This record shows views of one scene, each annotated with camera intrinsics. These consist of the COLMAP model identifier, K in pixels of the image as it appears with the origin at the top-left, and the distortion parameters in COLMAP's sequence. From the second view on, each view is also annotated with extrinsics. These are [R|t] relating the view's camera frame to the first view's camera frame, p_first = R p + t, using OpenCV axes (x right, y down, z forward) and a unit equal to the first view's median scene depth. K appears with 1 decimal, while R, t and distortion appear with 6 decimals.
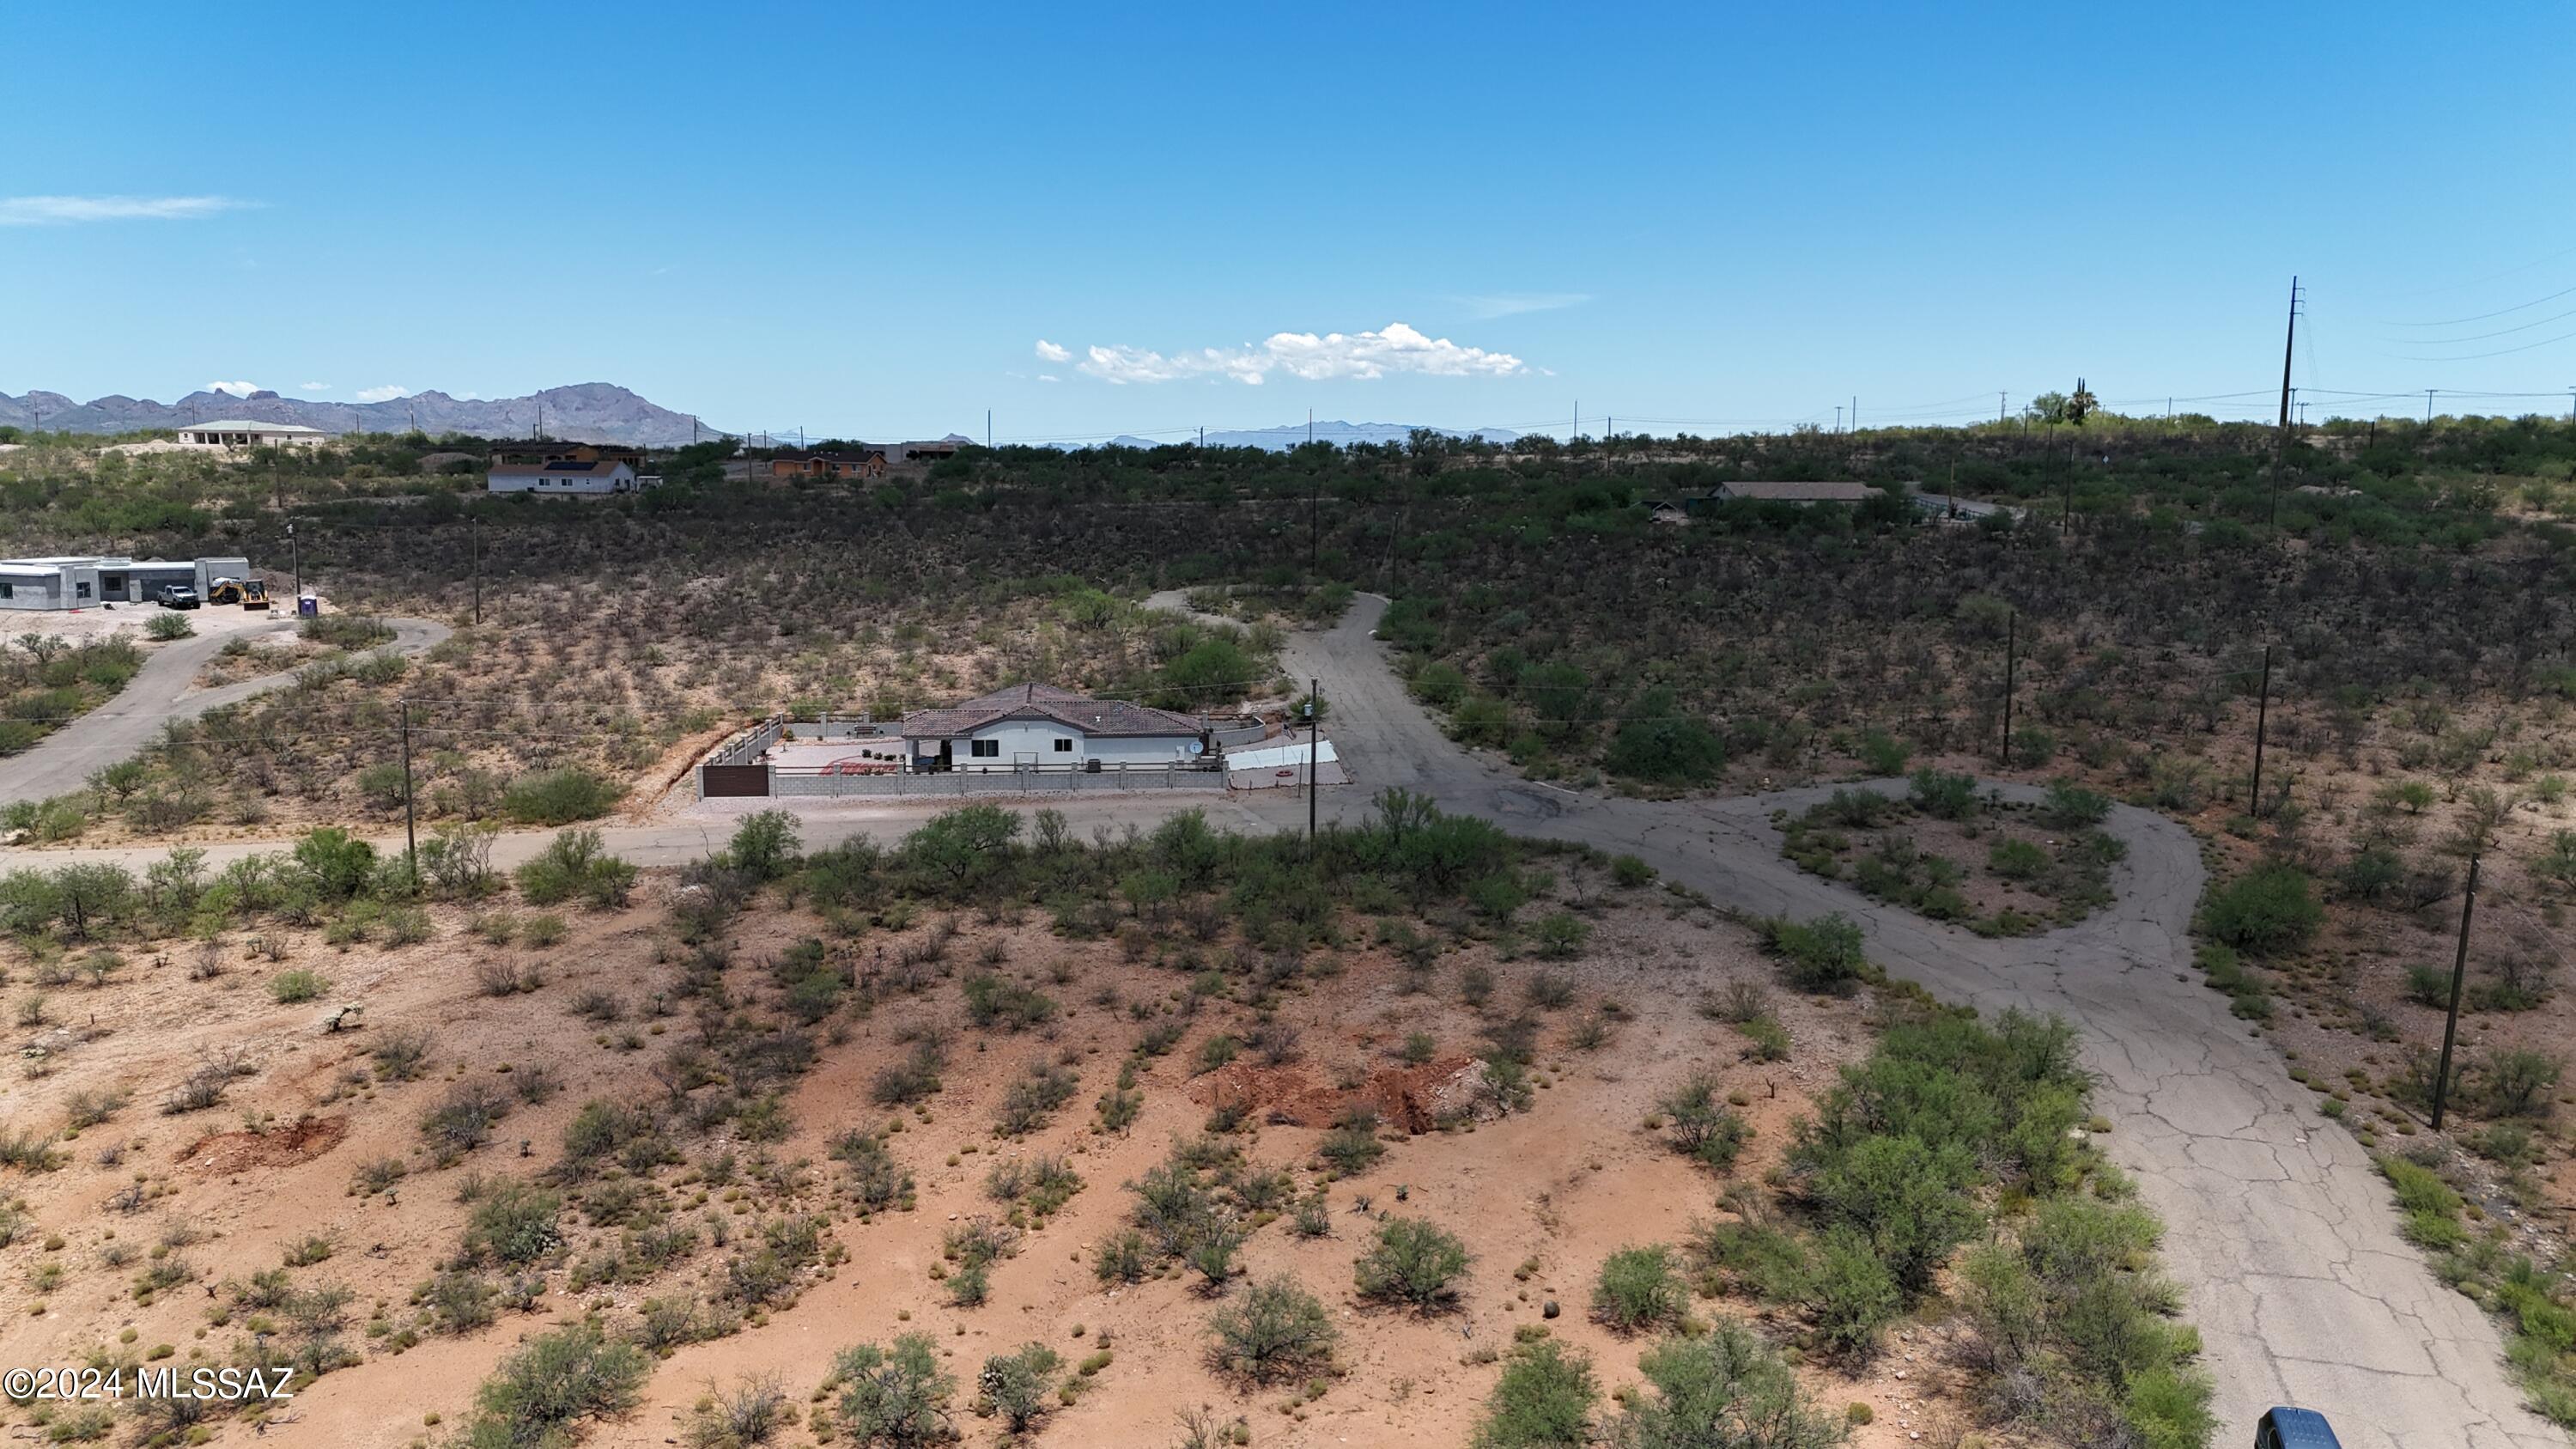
lens RADIAL K [[1905.4, 0, 1291.1], [0, 1905.4, 734.5], [0, 0, 1]] dist [0.063711, -0.055693]
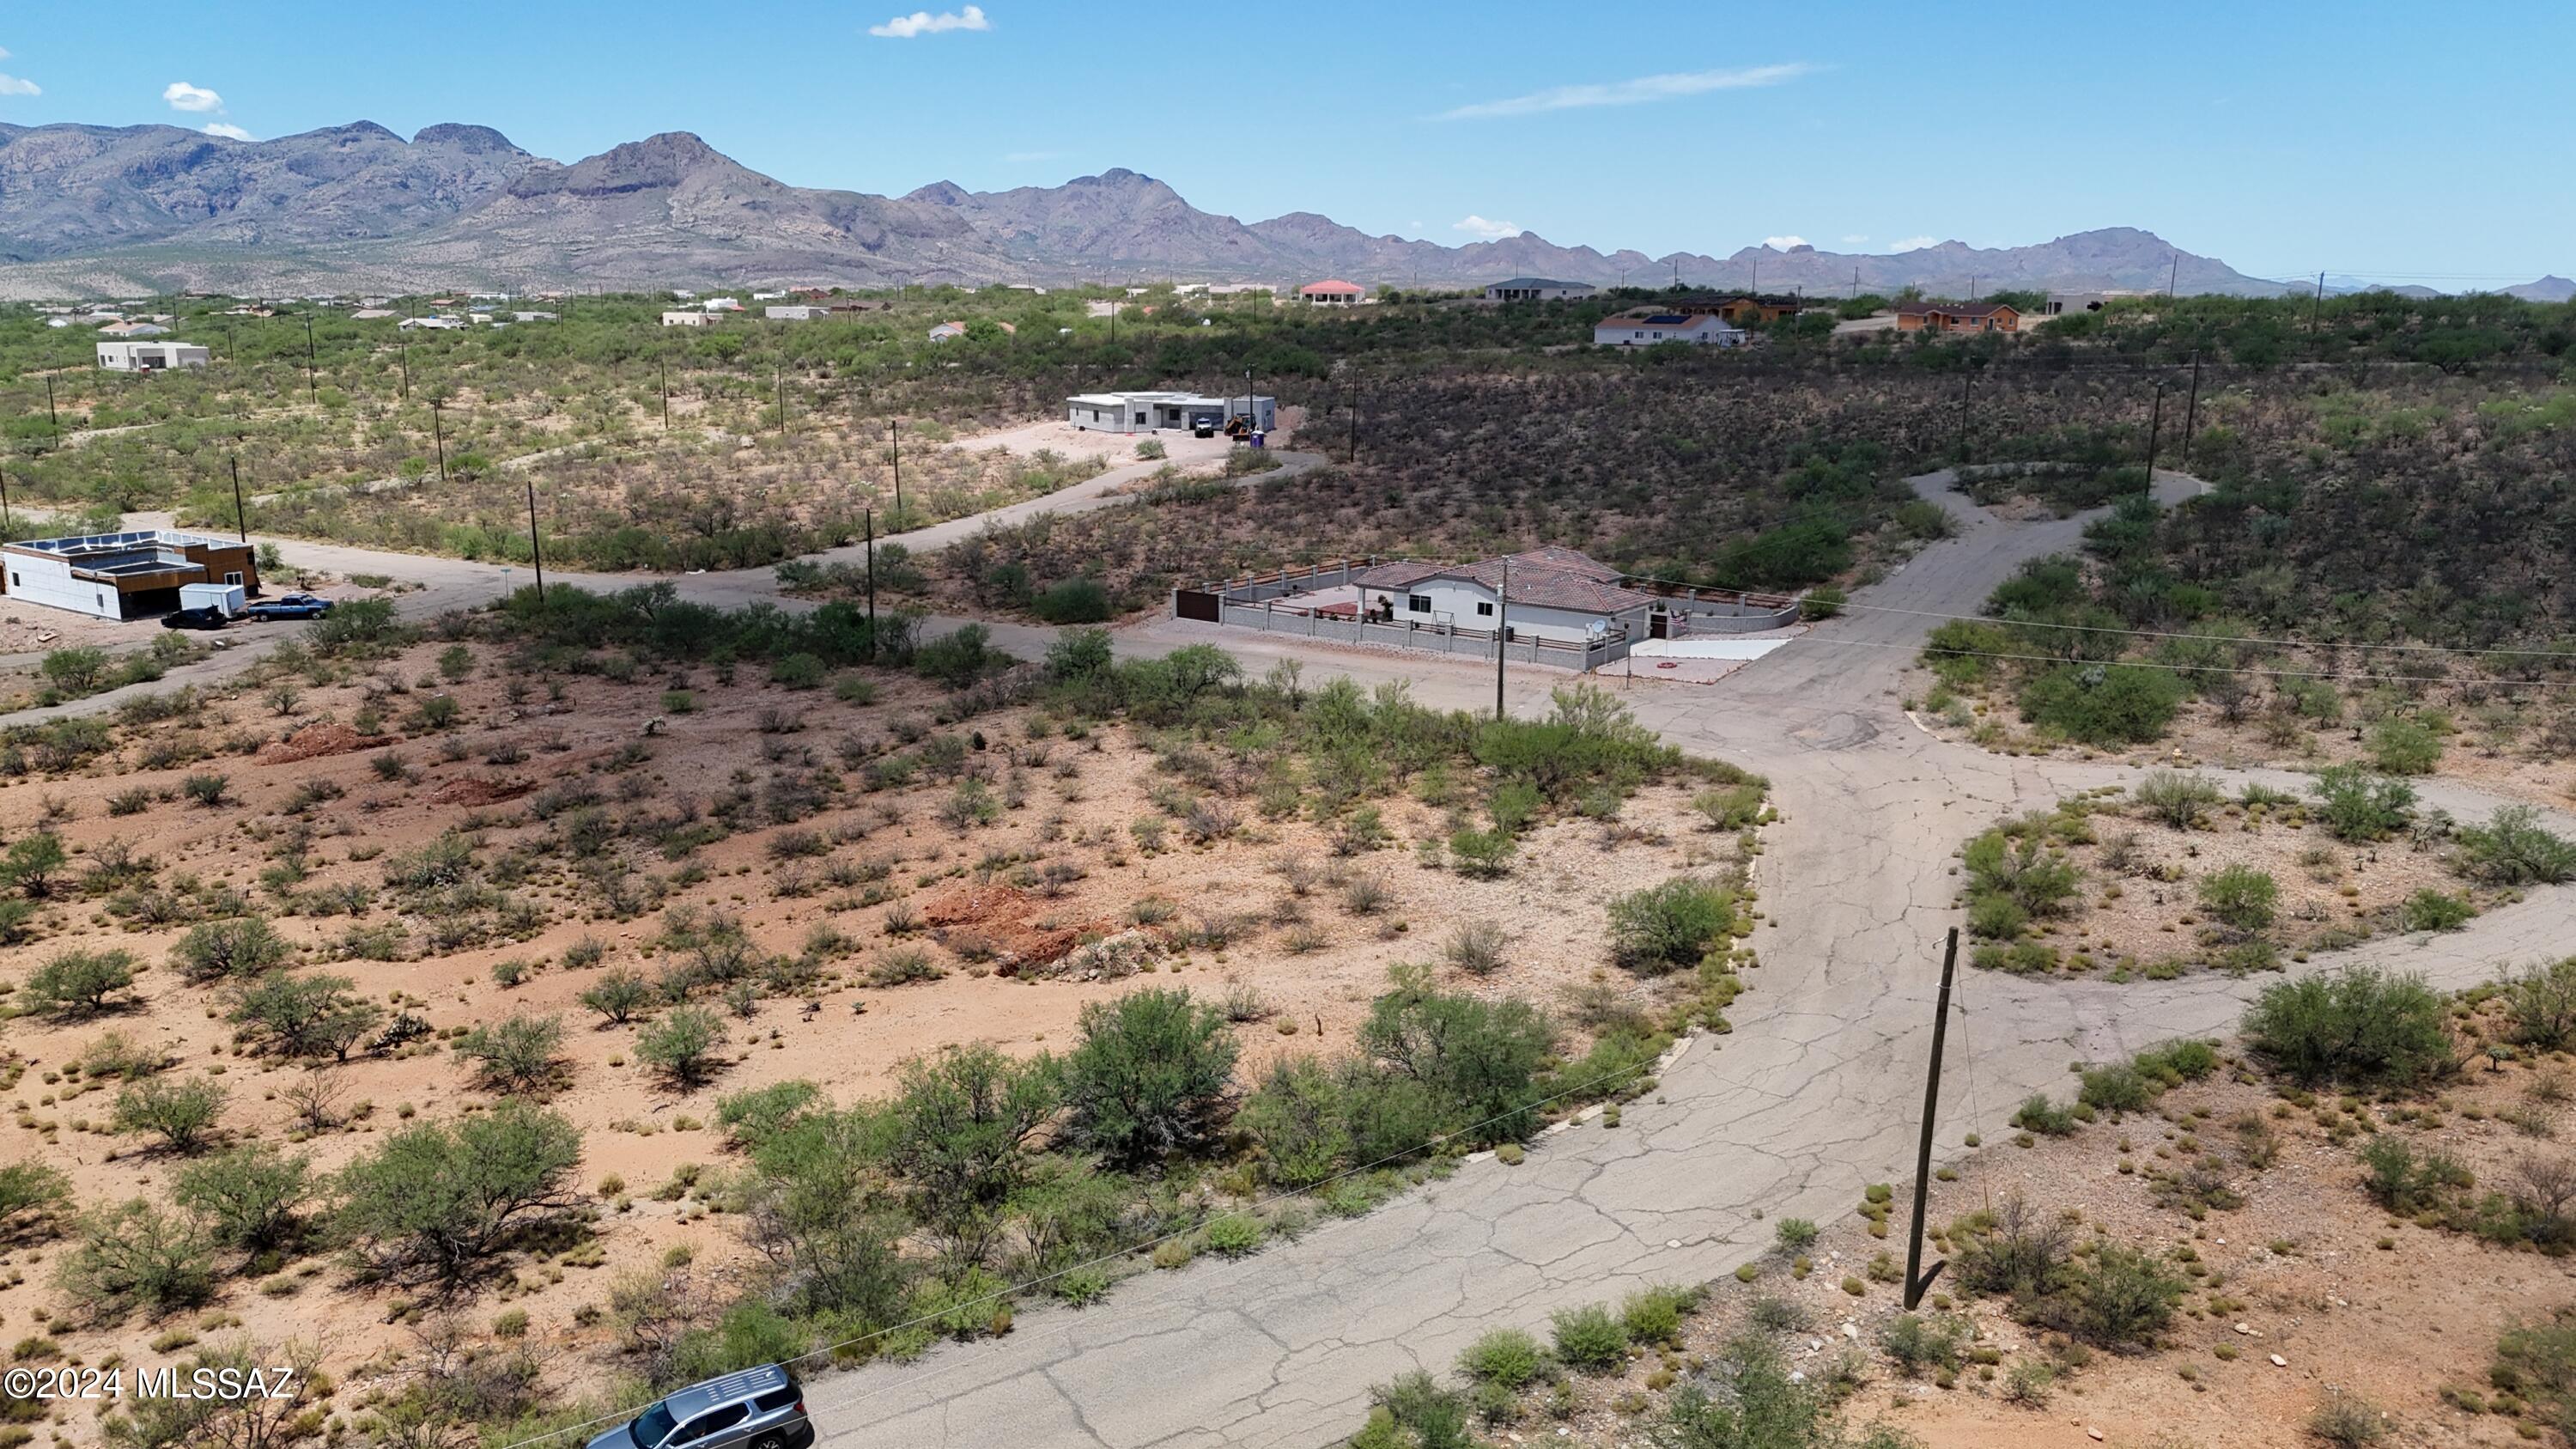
lens RADIAL K [[1905.4, 0, 1286.5], [0, 1905.4, 724.9], [0, 0, 1]] dist [0.063711, -0.055693]
pose [[0.731079, 0.151230, -0.665321, 0.485497], [-0.103300, 0.988419, 0.111161, -0.035444], [0.674427, -0.012540, 0.738235, 0.181825]]
